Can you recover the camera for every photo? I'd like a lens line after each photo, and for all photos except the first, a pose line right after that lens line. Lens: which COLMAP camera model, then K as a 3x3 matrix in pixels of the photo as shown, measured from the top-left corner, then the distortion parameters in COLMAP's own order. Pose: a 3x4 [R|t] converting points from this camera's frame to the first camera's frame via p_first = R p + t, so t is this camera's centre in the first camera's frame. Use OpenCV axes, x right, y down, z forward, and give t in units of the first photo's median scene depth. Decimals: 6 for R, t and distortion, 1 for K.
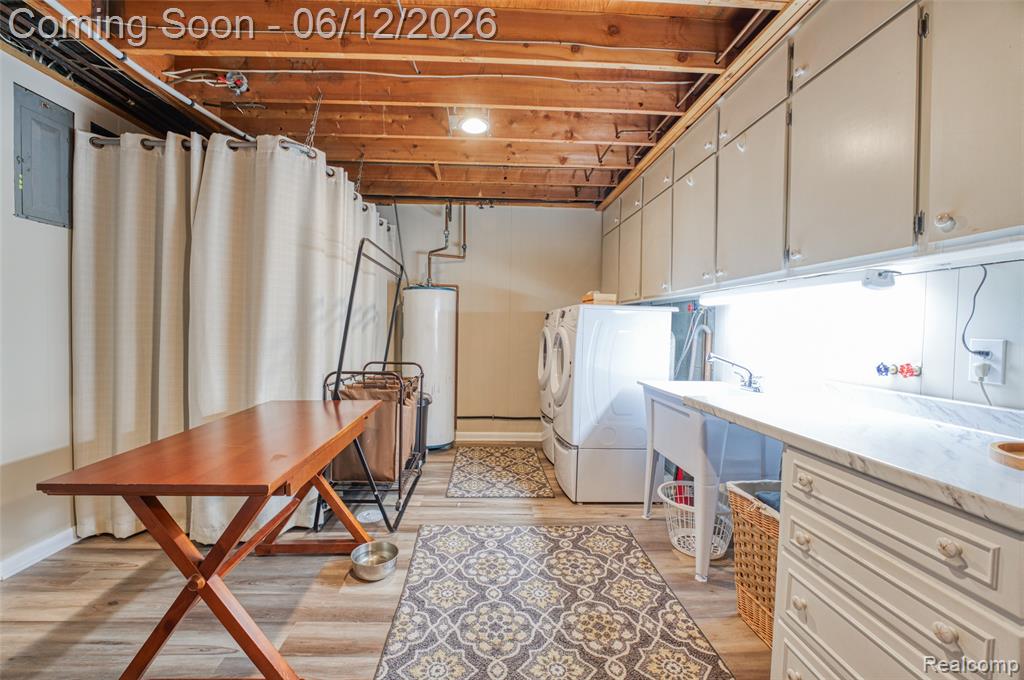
lens RADIAL K [[414.3, 0, 504.0], [0, 414.3, 337.5], [0, 0, 1]] dist [-0.029900, 0.000096]
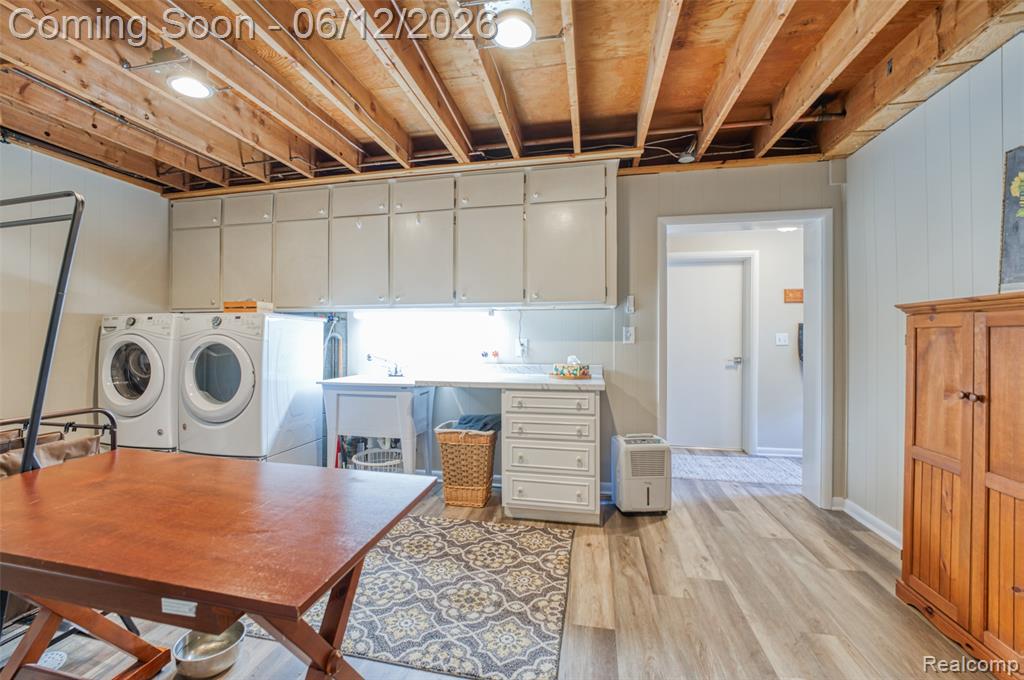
lens RADIAL K [[414.3, 0, 504.0], [0, 414.3, 337.5], [0, 0, 1]] dist [-0.029900, 0.000096]
pose [[0.245308, -0.017039, 0.969295, -0.906449], [0.026255, 0.999596, 0.010927, -0.024336], [-0.969090, 0.022769, 0.245656, 0.289397]]
